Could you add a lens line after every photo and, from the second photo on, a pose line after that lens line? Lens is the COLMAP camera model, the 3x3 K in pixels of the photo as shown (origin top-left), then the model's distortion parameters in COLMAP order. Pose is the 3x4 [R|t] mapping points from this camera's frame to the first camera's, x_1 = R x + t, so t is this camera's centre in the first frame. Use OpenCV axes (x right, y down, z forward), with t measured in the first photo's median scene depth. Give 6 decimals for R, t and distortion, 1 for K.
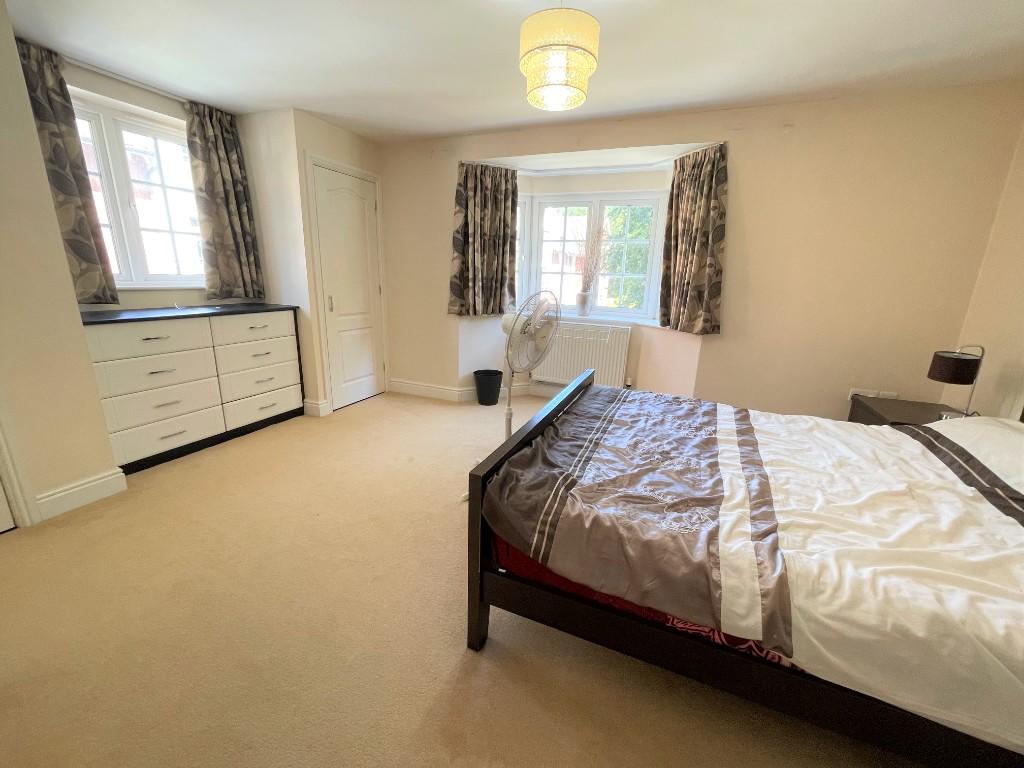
lens RADIAL K [[419.0, 0, 512.0], [0, 419.0, 384.0], [0, 0, 1]] dist [-0.002105, 0.000417]
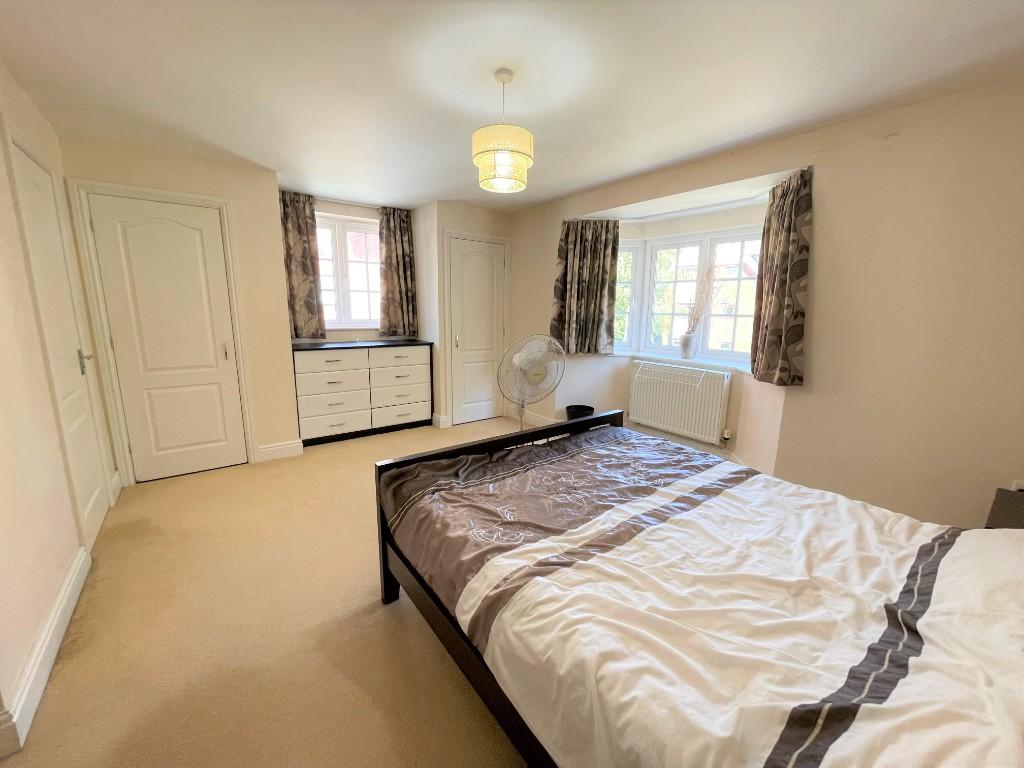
lens RADIAL K [[419.0, 0, 512.0], [0, 419.0, 384.0], [0, 0, 1]] dist [-0.002105, 0.000417]
pose [[0.863361, 0.071535, -0.499490, 0.399083], [-0.114048, 0.991948, -0.055068, -0.011479], [0.491528, 0.104509, 0.864568, -0.008526]]
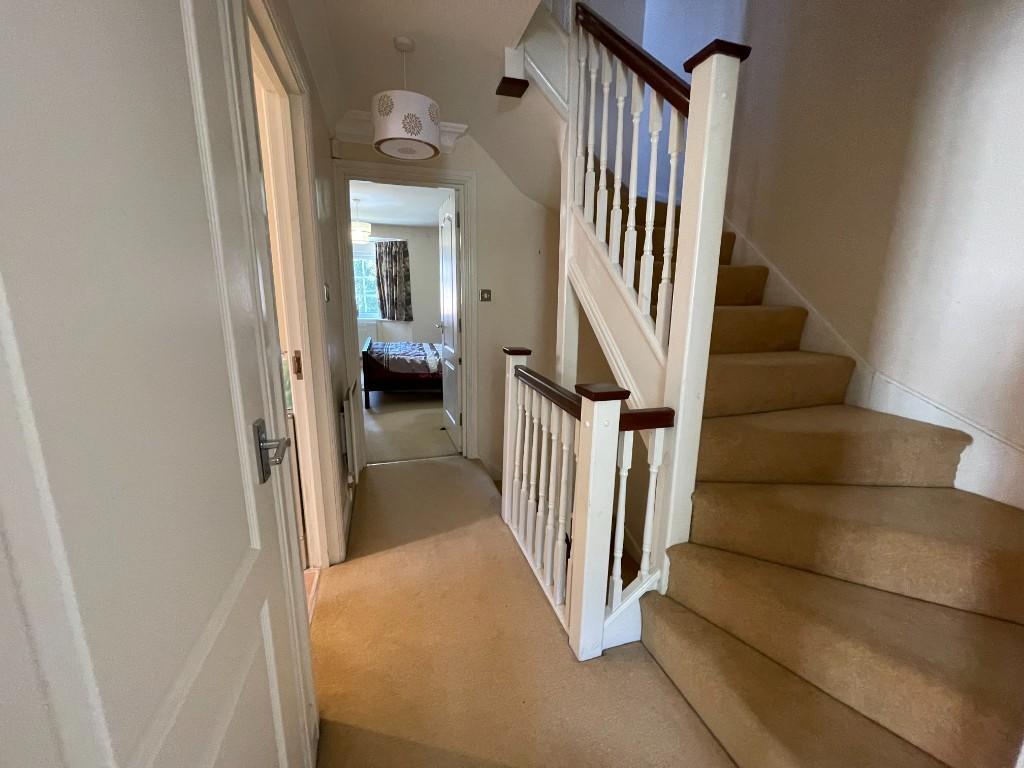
lens RADIAL K [[419.0, 0, 512.0], [0, 419.0, 384.0], [0, 0, 1]] dist [-0.002105, 0.000417]
pose [[0.753529, -0.187051, 0.630243, -0.572243], [0.212272, 0.976546, 0.036035, 0.240302], [-0.622202, 0.106629, 0.775561, -1.019674]]
